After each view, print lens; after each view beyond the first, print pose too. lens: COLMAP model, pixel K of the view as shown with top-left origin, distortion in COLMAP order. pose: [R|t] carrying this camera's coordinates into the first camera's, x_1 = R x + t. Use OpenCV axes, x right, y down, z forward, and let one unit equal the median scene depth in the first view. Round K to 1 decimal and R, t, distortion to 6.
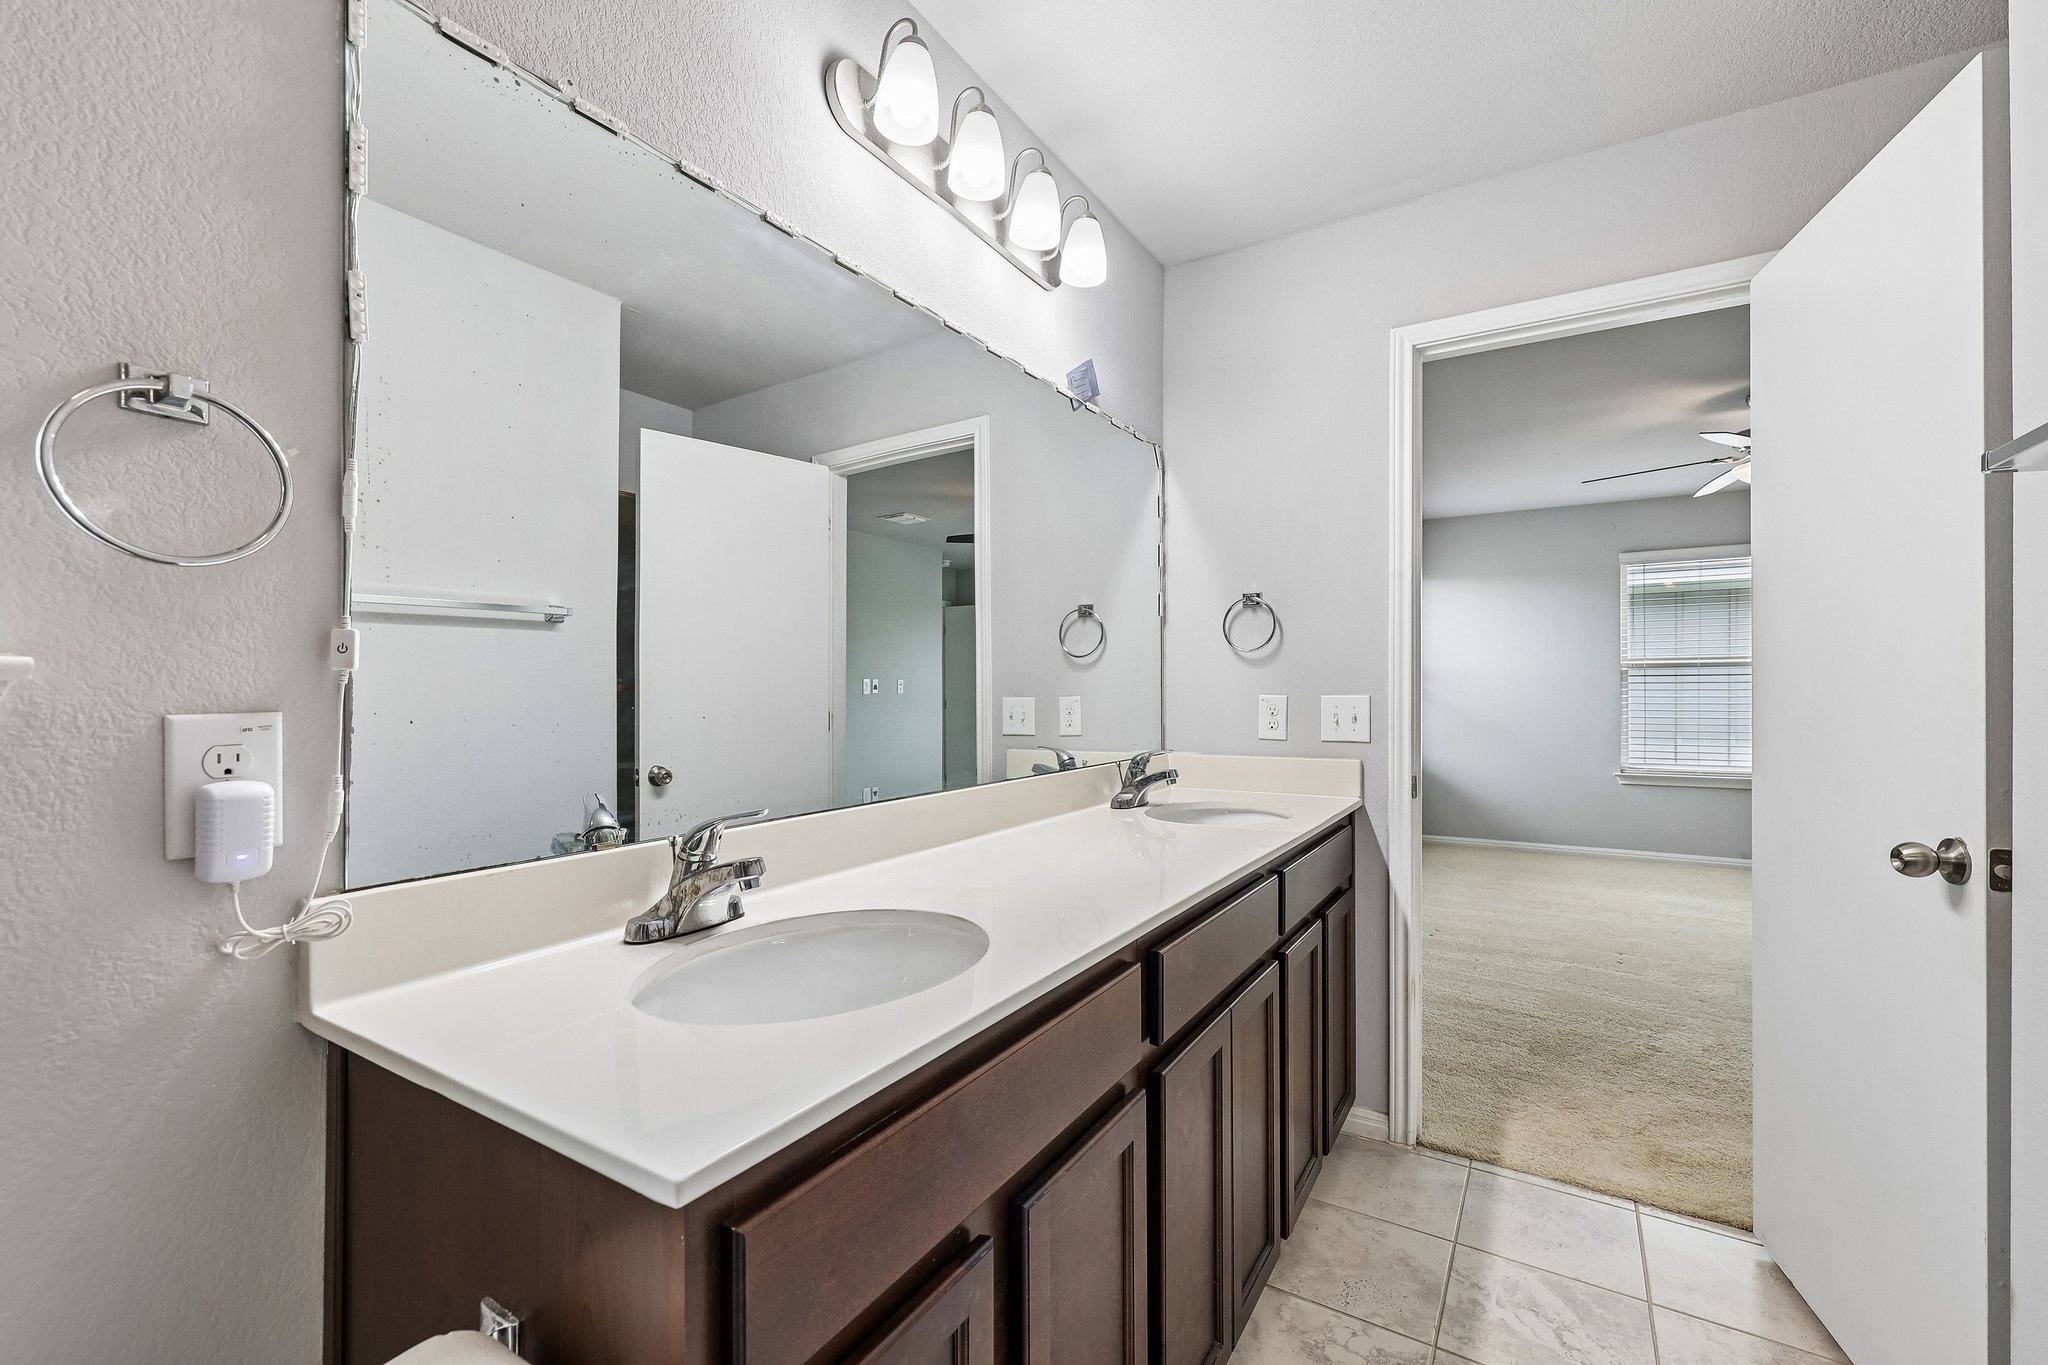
lens RADIAL K [[866.8, 0, 1018.8], [0, 866.8, 689.0], [0, 0, 1]] dist [-0.001412, 0.001032]
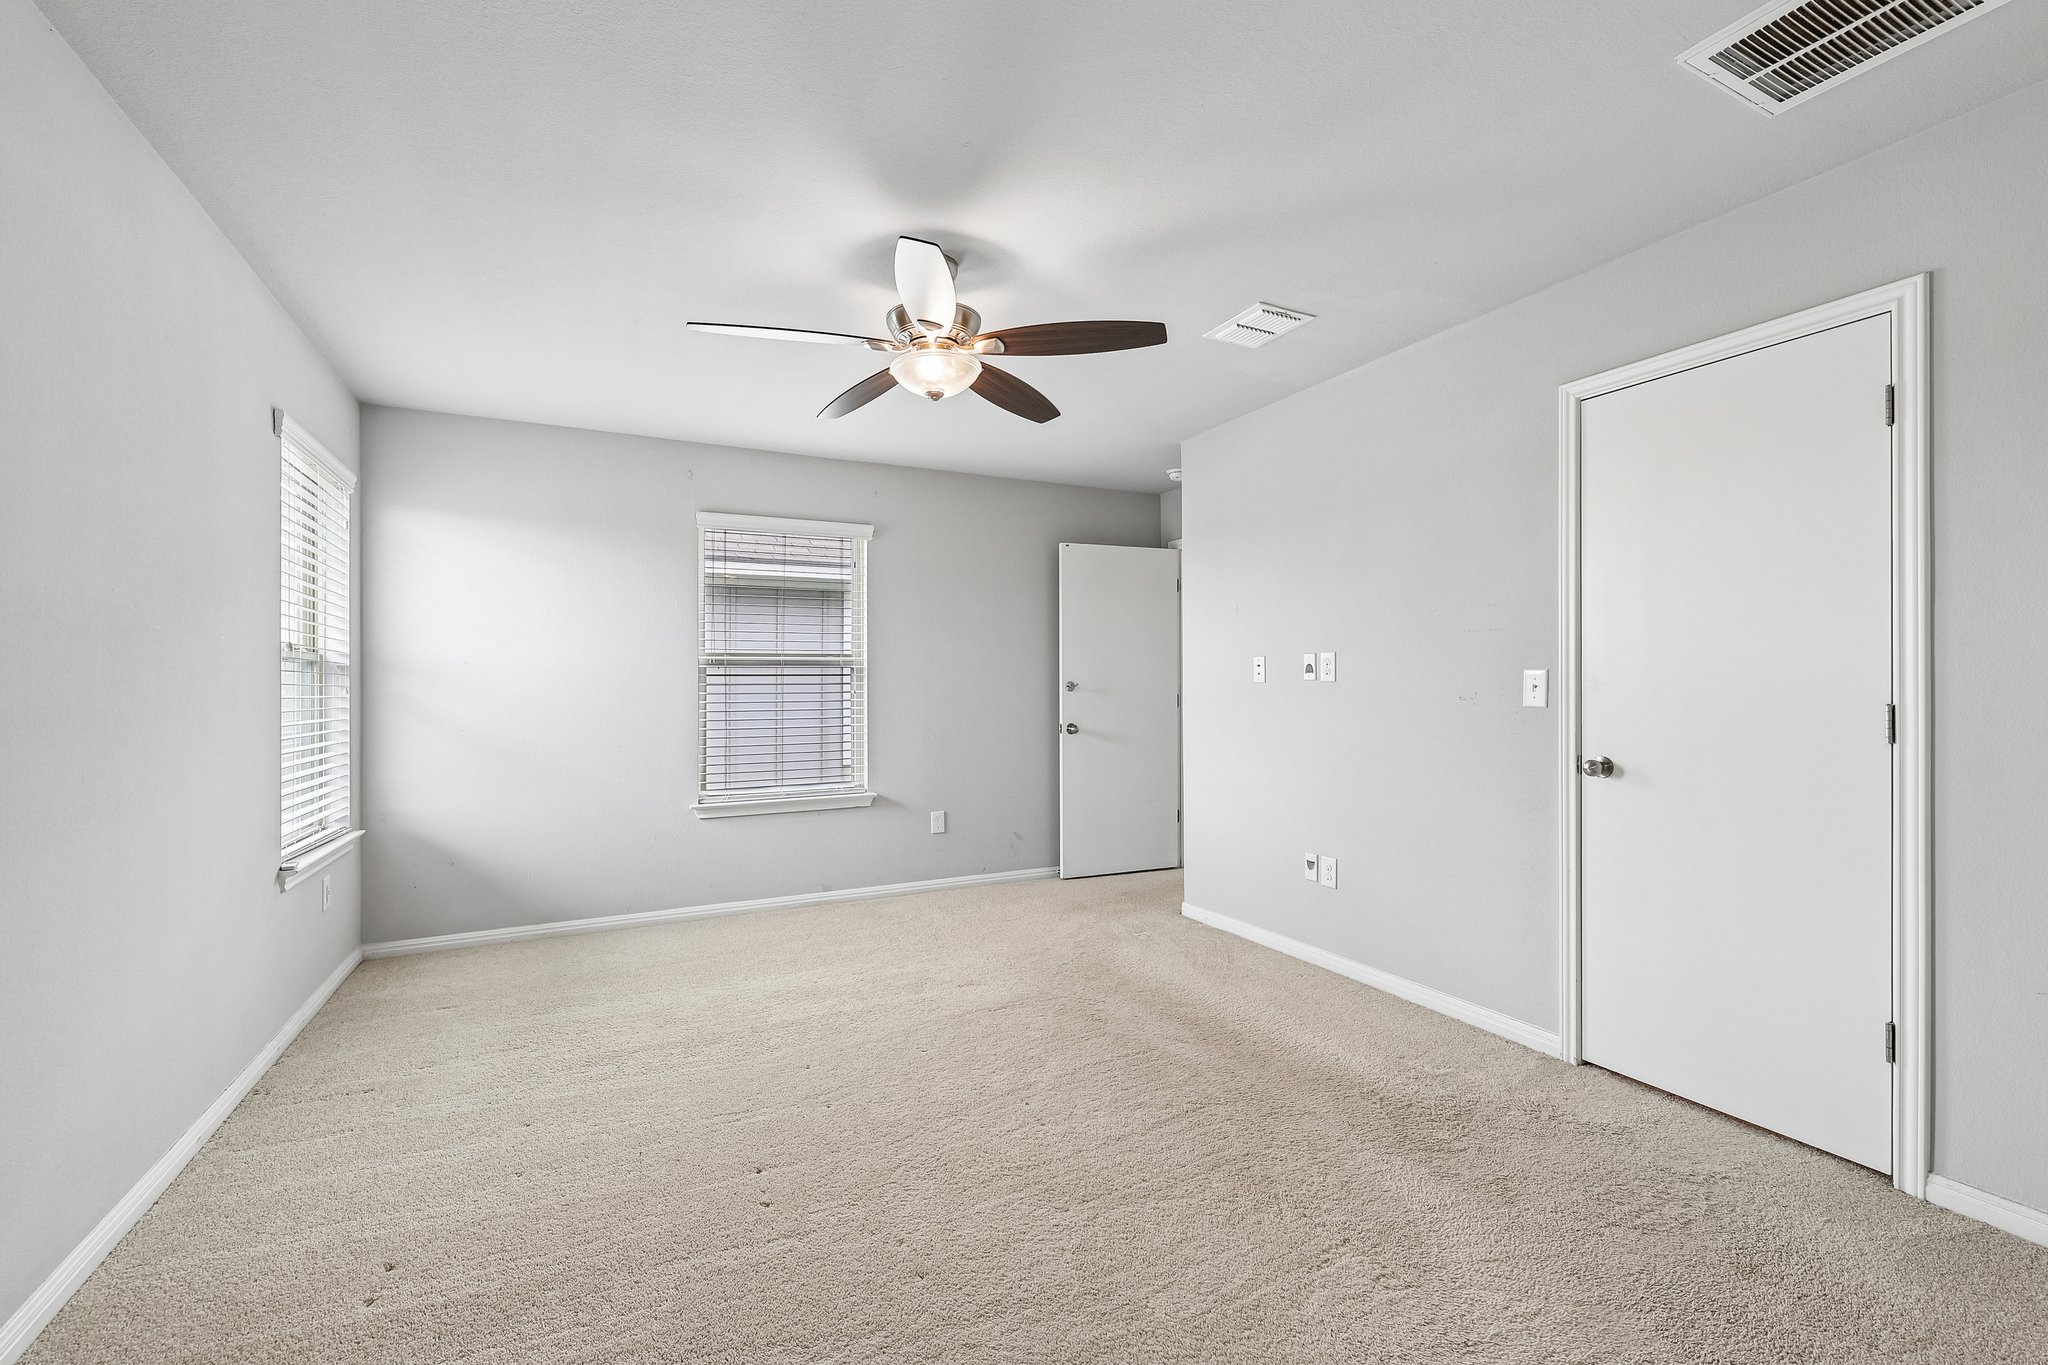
lens RADIAL K [[866.8, 0, 1014.7], [0, 866.8, 687.3], [0, 0, 1]] dist [-0.001412, 0.001032]
pose [[0.522156, 0.012468, 0.852759, 0.200557], [-0.009748, 0.999915, -0.008651, -0.000300], [-0.852795, -0.003795, 0.522233, 0.379890]]
